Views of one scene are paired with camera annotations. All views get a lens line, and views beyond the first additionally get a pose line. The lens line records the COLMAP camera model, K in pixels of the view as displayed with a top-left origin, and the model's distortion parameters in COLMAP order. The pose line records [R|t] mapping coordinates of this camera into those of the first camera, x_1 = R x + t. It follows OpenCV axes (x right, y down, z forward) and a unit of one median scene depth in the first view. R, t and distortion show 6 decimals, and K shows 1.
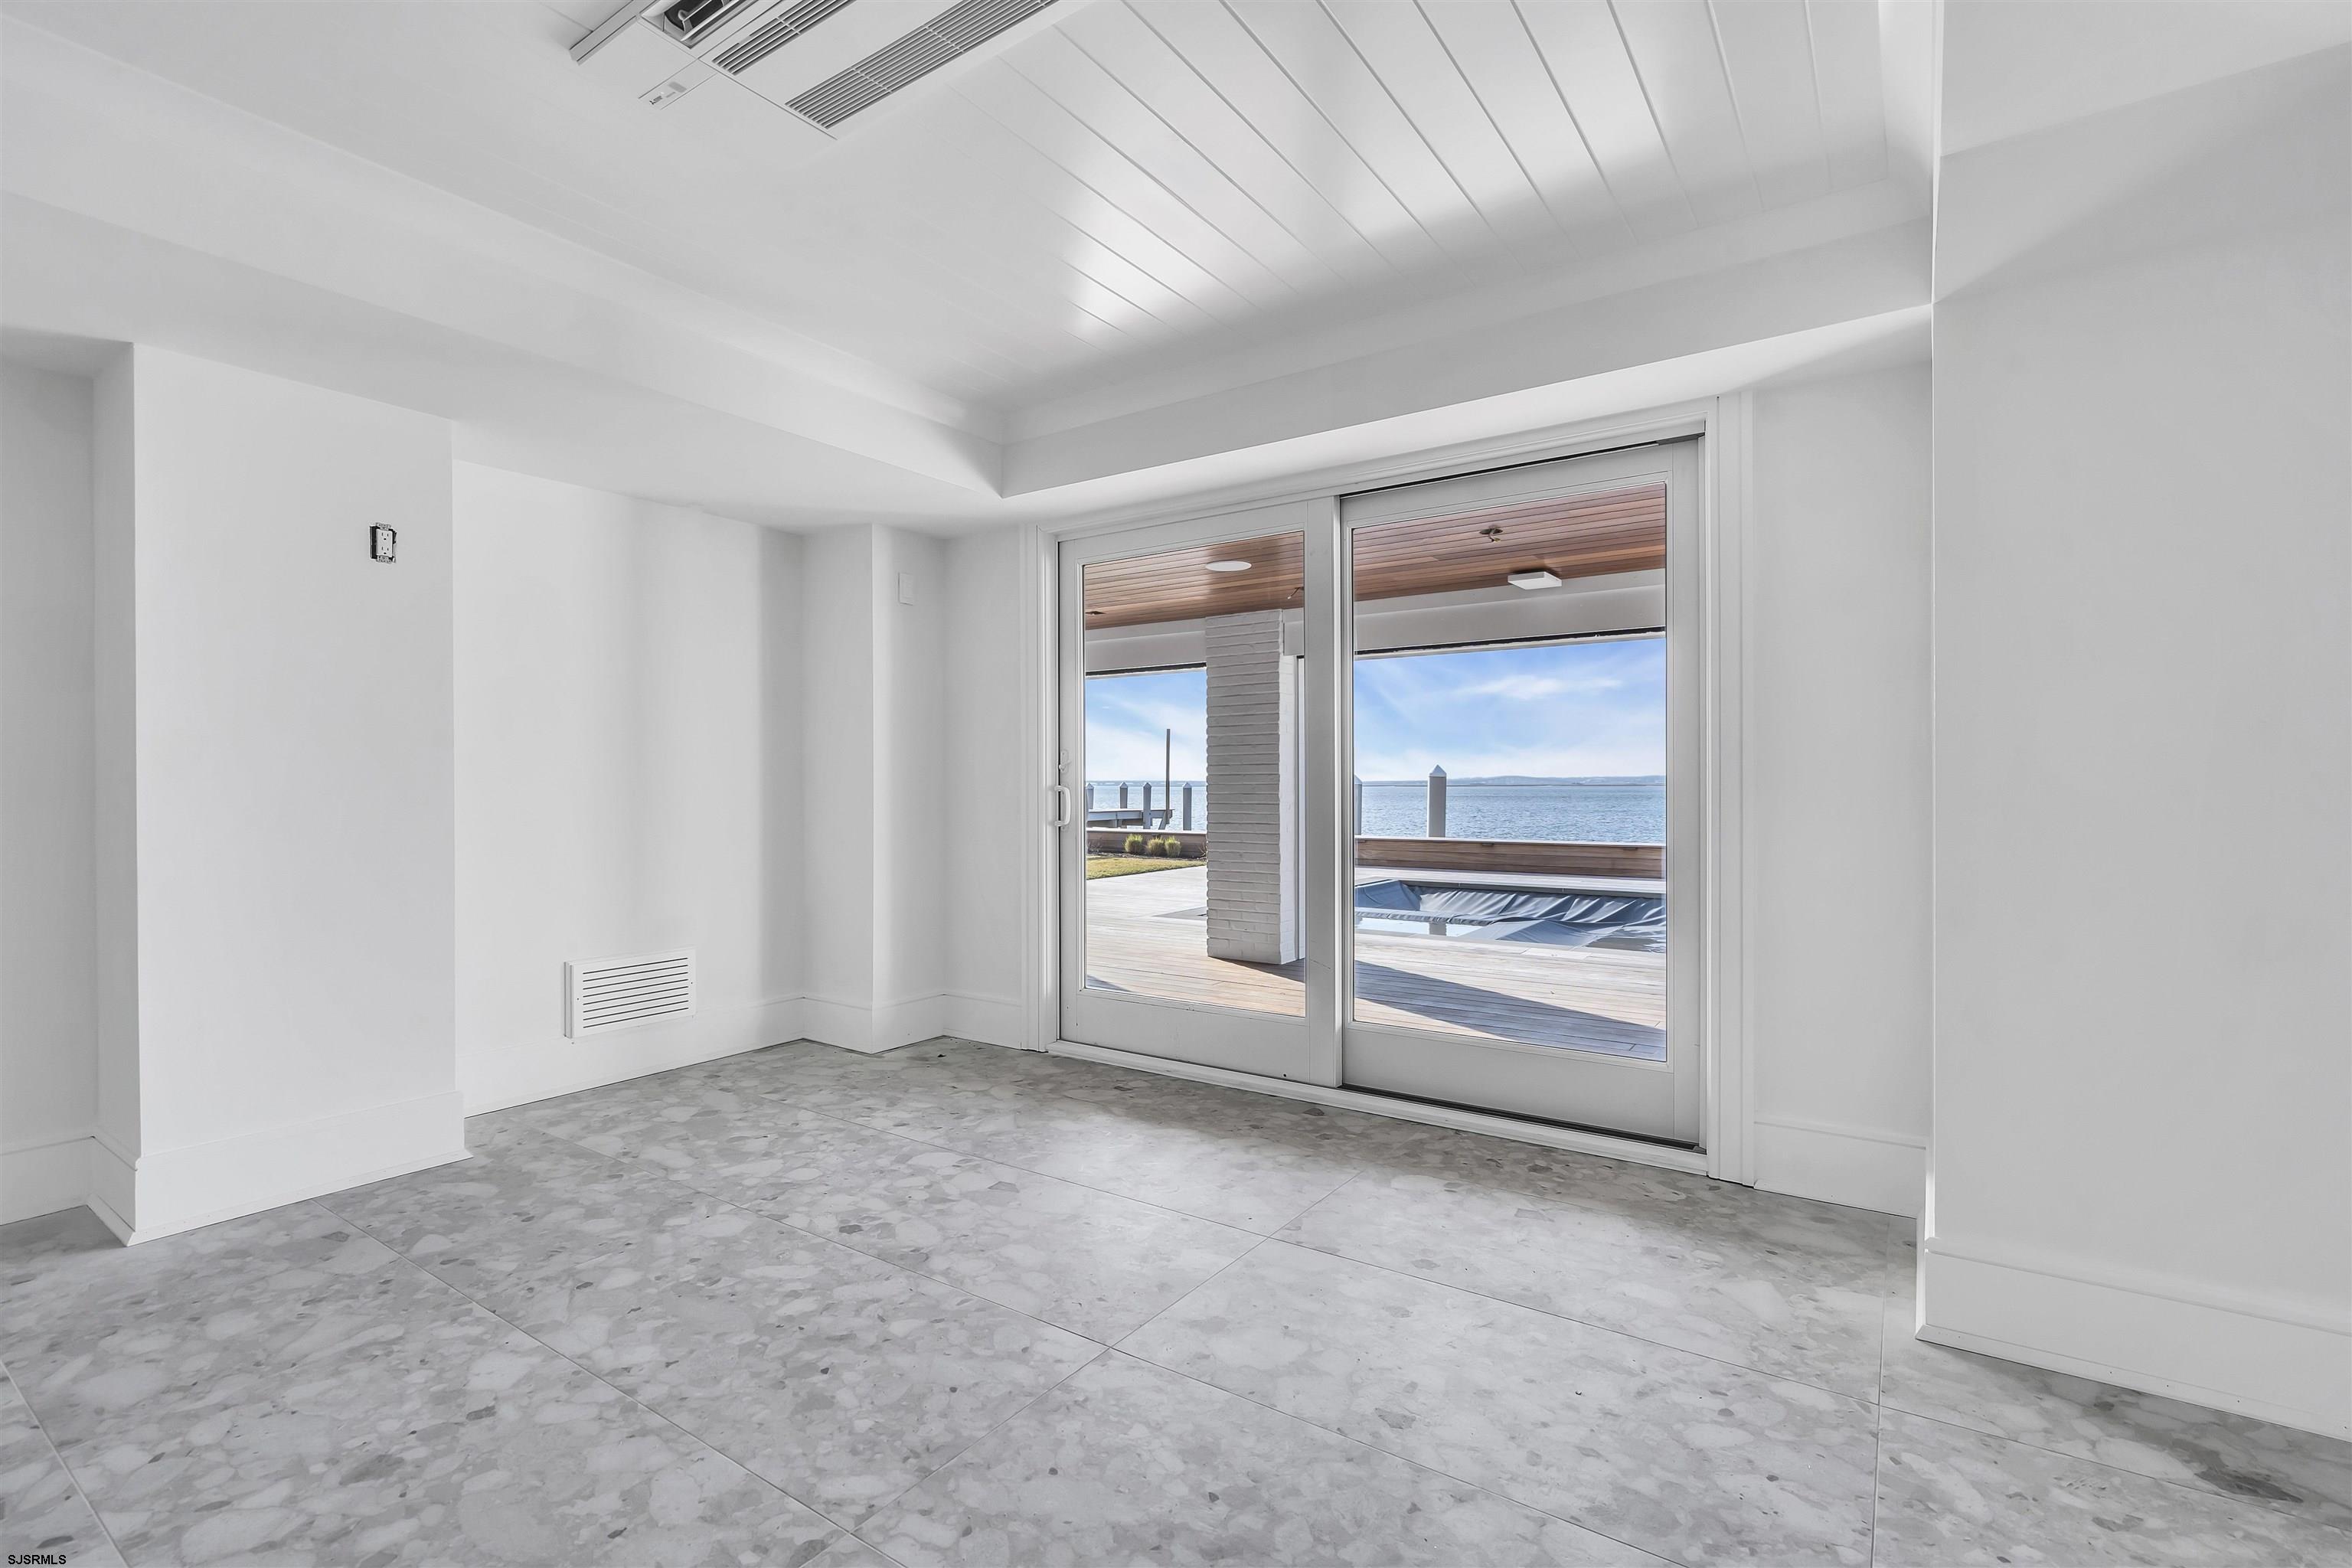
lens RADIAL K [[1027.3, 0, 1164.7], [0, 1027.3, 788.0], [0, 0, 1]] dist [0.000816, -0.000001]
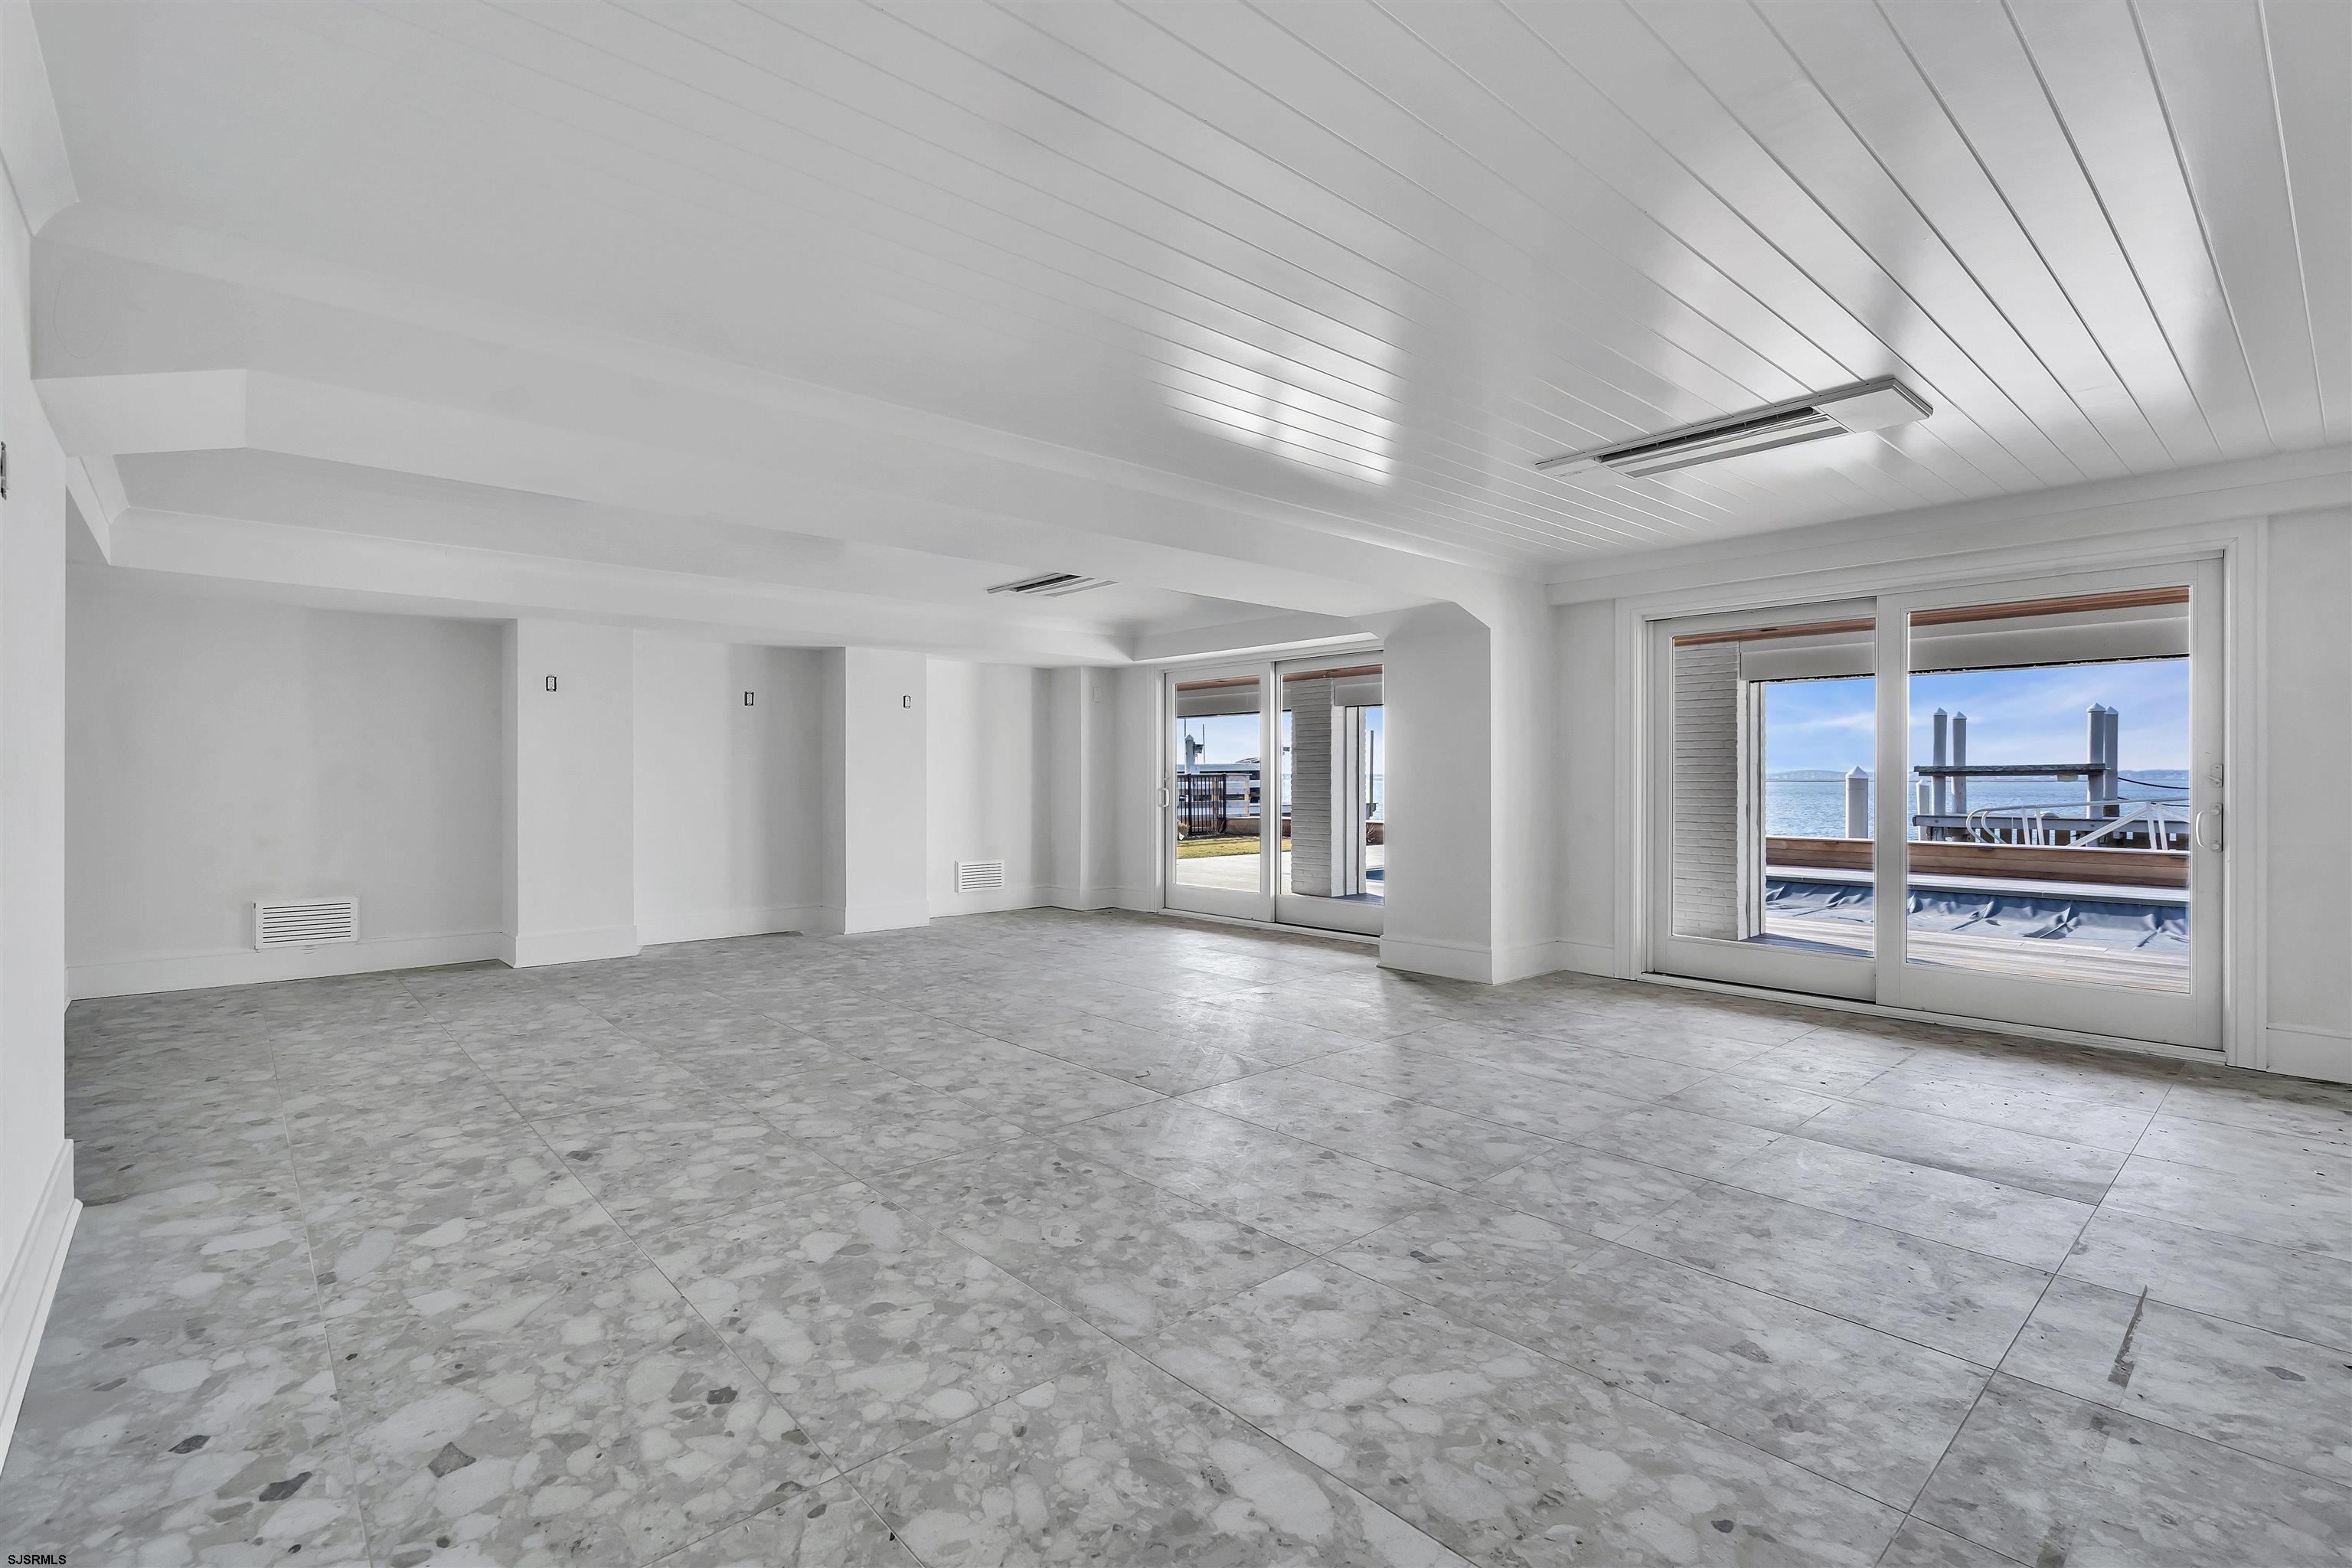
lens RADIAL K [[1027.3, 0, 1186.7], [0, 1027.3, 780.4], [0, 0, 1]] dist [0.000816, -0.000001]
pose [[0.979570, 0.003057, -0.201082, 0.374002], [-0.002883, 0.999995, 0.001156, -0.021906], [0.201084, -0.000553, 0.979574, -1.086009]]
